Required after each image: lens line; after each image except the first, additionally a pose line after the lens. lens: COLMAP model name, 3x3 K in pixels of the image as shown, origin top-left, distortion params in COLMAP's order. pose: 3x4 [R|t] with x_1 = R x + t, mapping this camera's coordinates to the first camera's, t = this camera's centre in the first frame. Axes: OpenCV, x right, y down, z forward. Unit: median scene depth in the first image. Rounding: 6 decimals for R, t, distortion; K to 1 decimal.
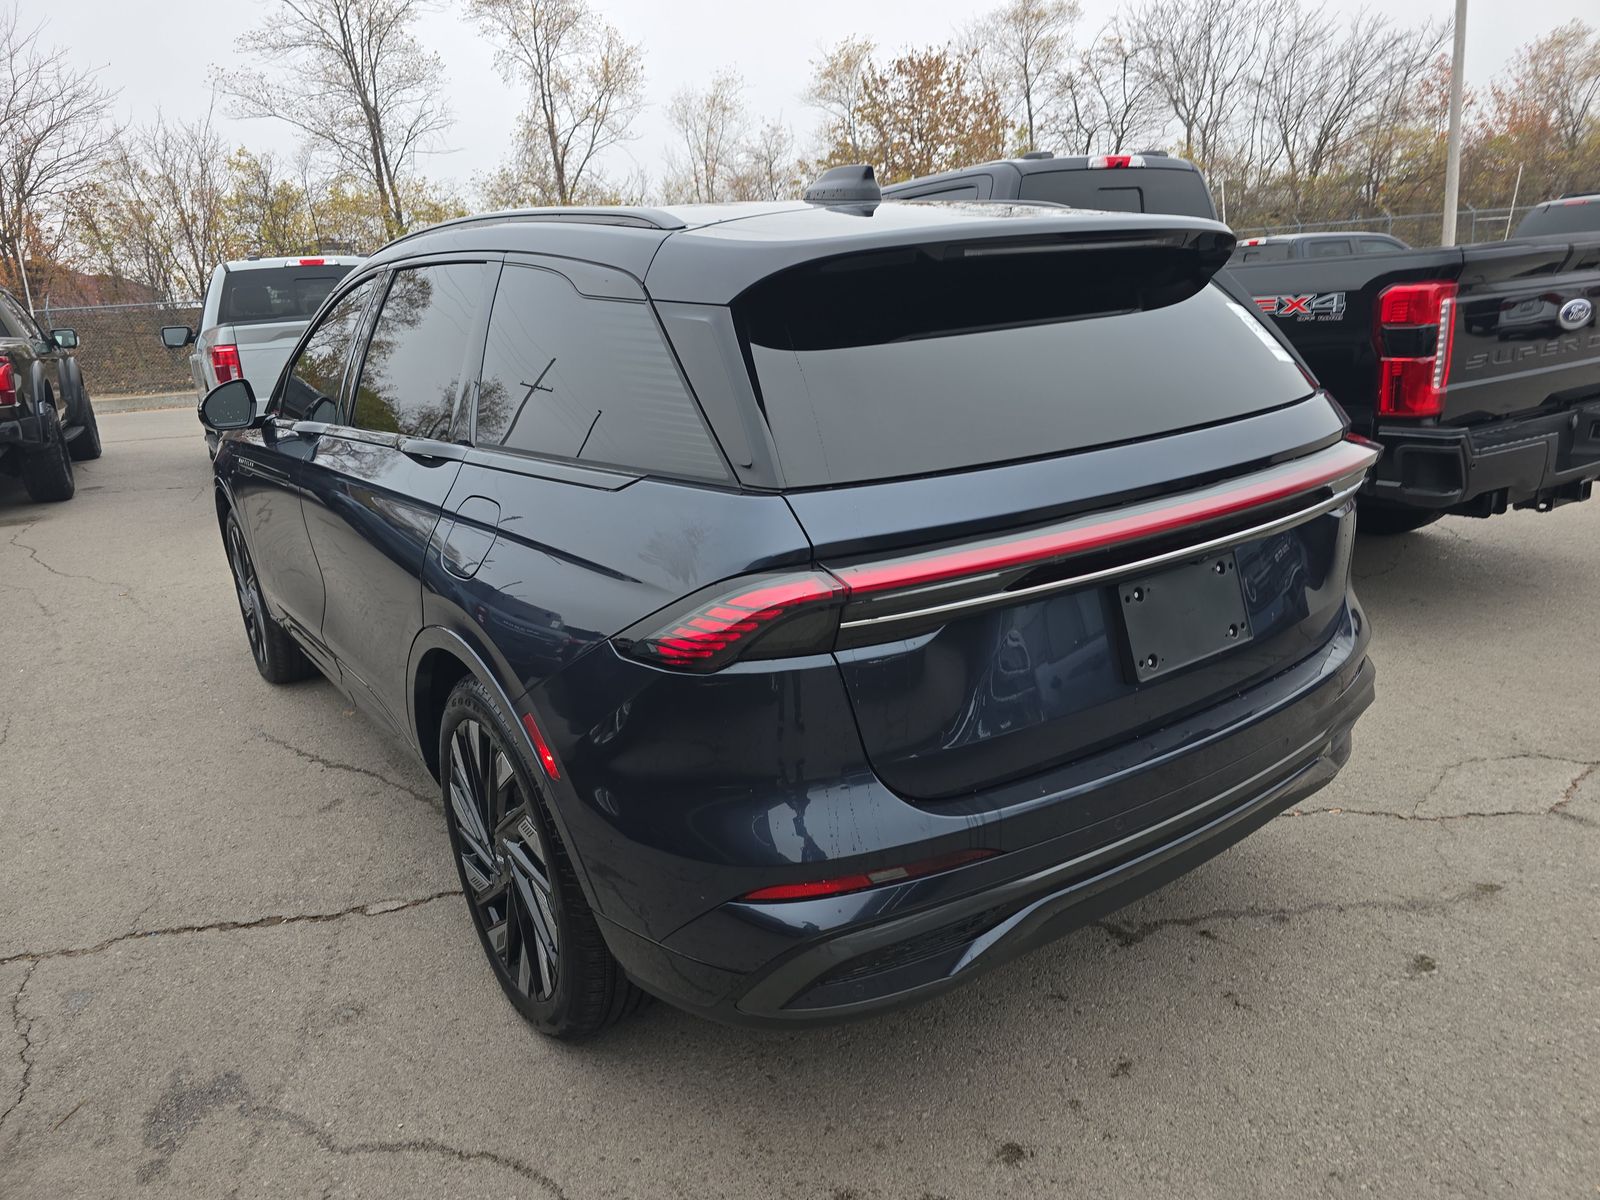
lens RADIAL K [[1090.8, 0, 788.5], [0, 1090.8, 601.2], [0, 0, 1]] dist [0.053037, -0.047719]
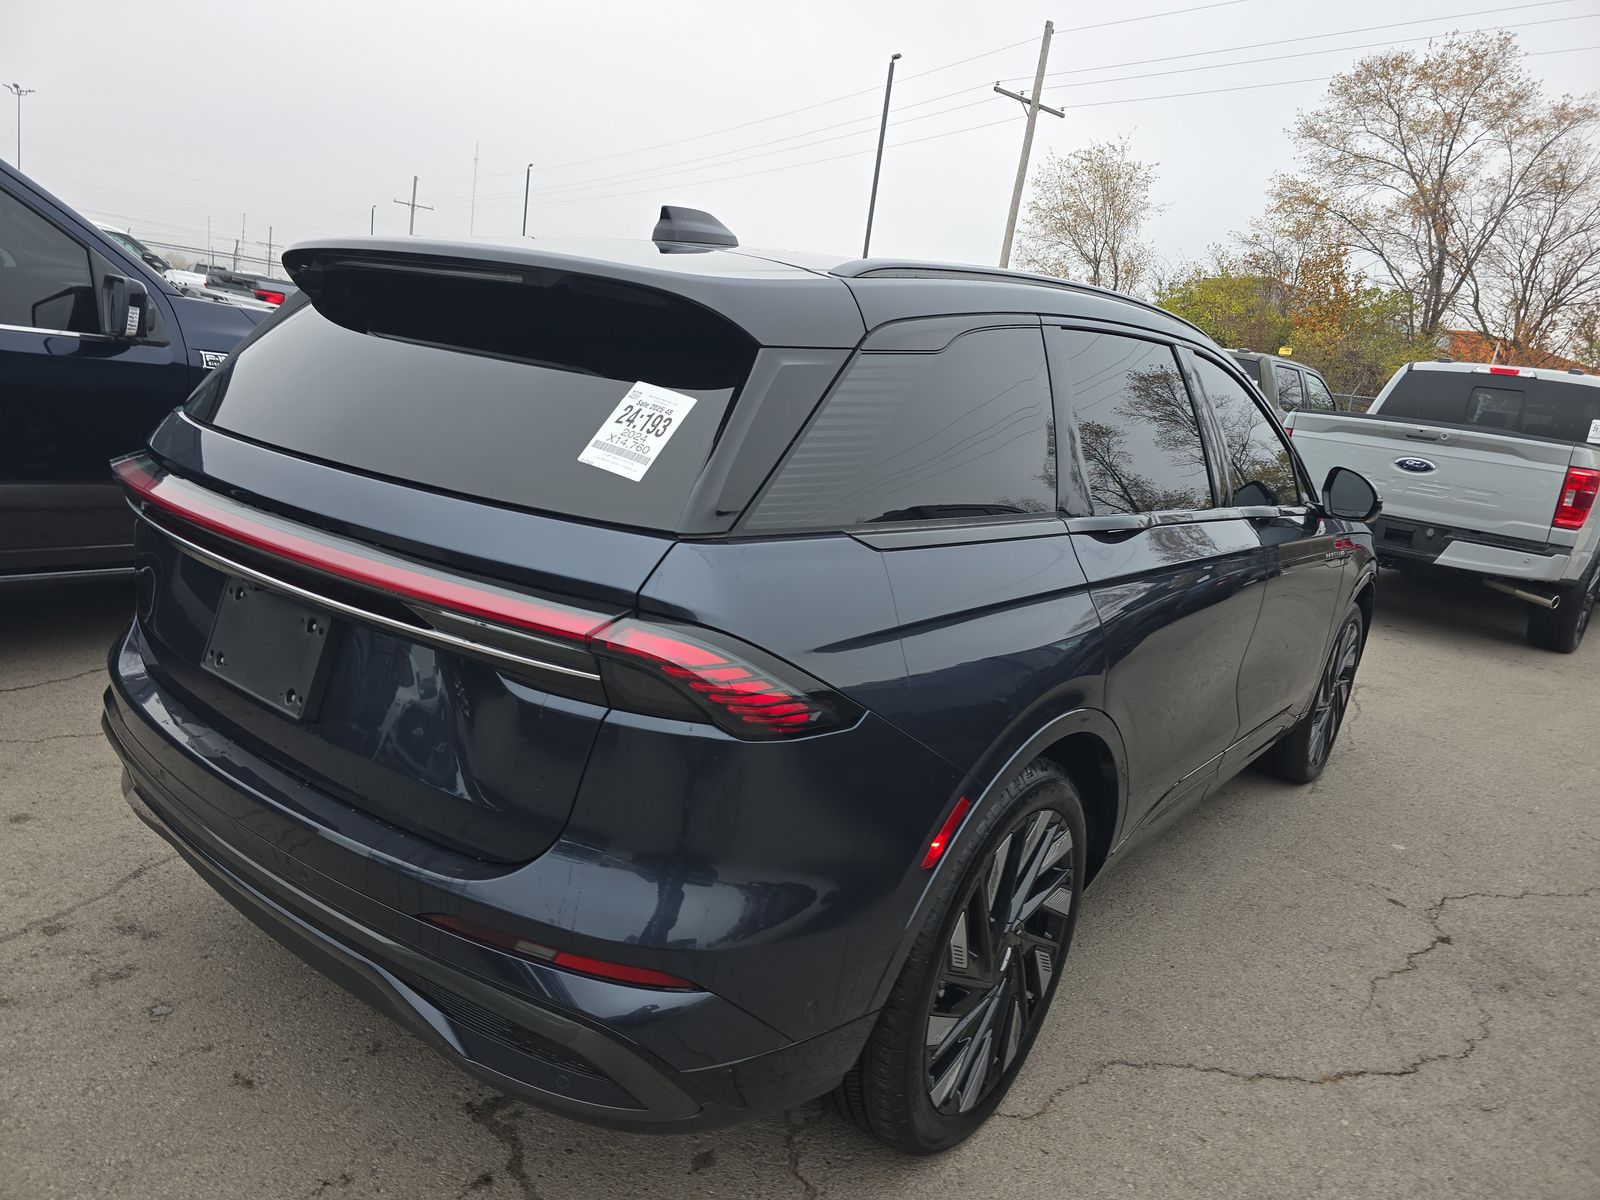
lens RADIAL K [[1090.8, 0, 809.2], [0, 1090.8, 606.4], [0, 0, 1]] dist [0.053037, -0.047719]
pose [[0.266687, 0.307536, -0.913400, 0.135171], [-0.391274, 0.900656, 0.189004, -0.038189], [0.880785, 0.306985, 0.360524, 0.106979]]
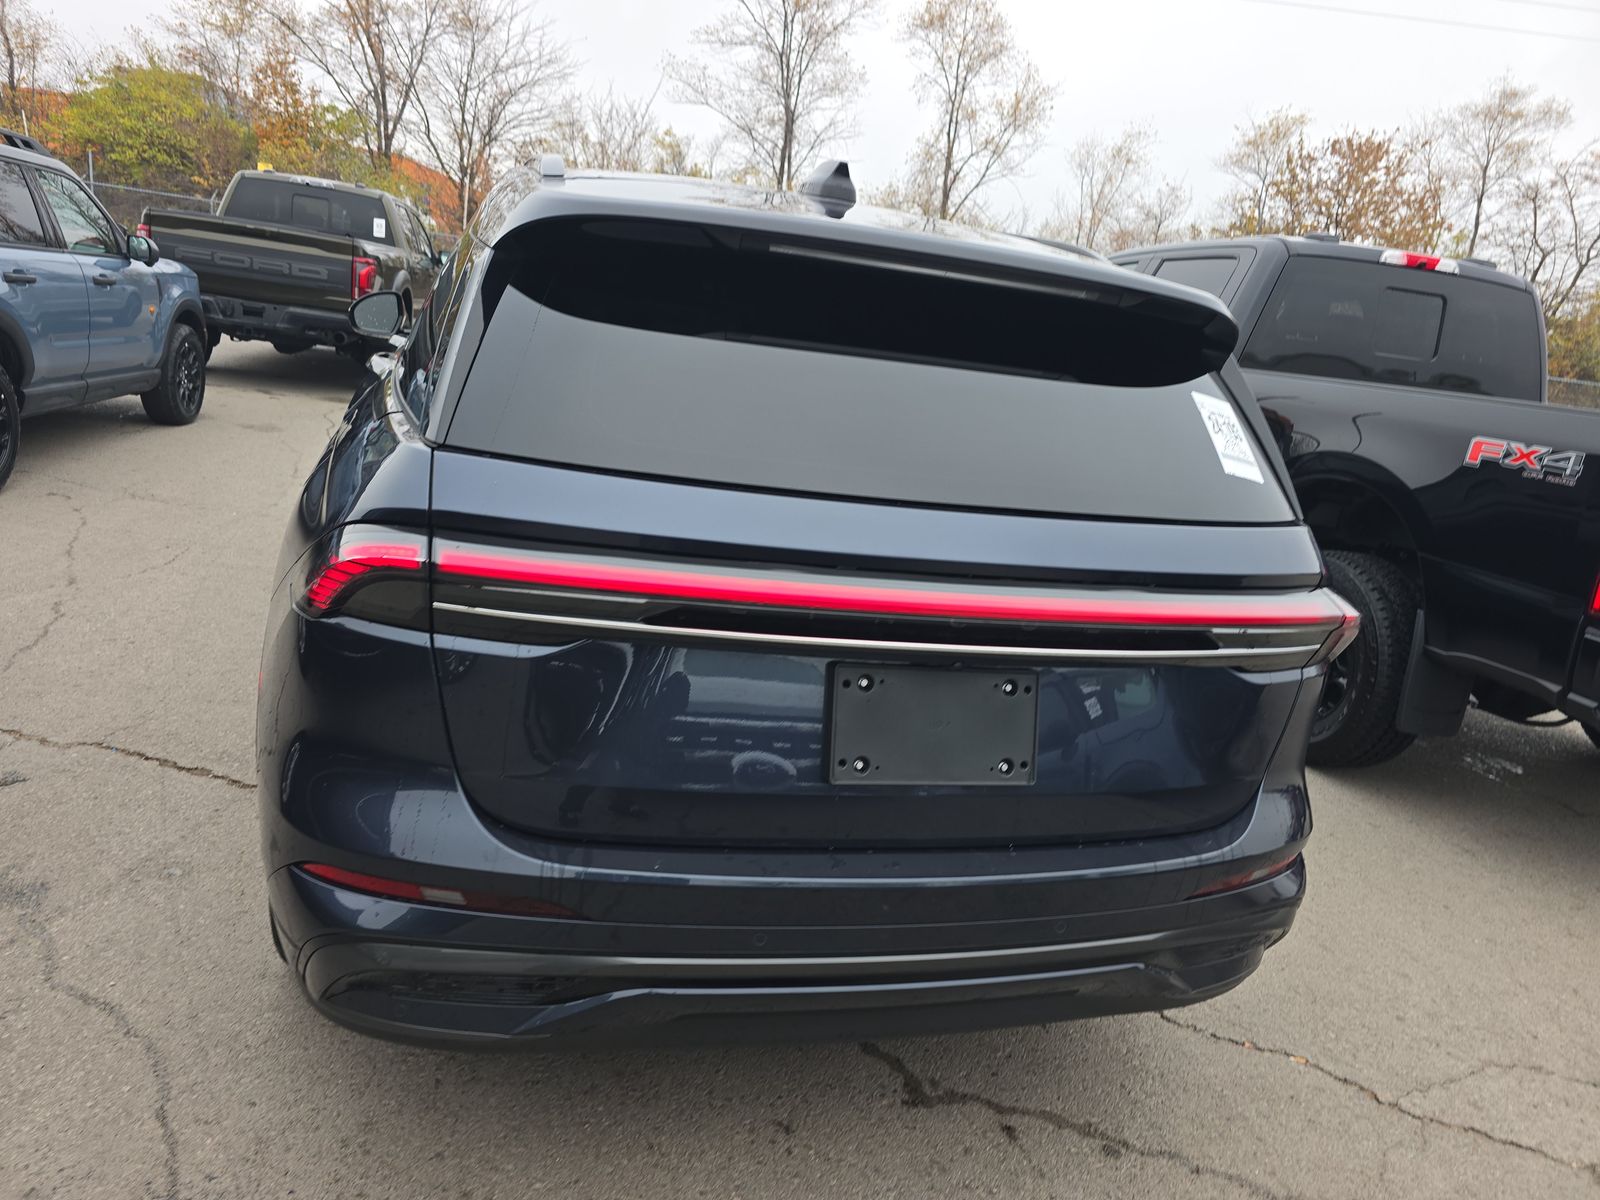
lens RADIAL K [[1090.8, 0, 795.3], [0, 1090.8, 597.7], [0, 0, 1]] dist [0.053037, -0.047719]
pose [[0.922330, 0.267490, -0.278850, 0.047301], [-0.276214, 0.961060, 0.008300, -0.005962], [0.270212, 0.069366, 0.960299, 0.017886]]
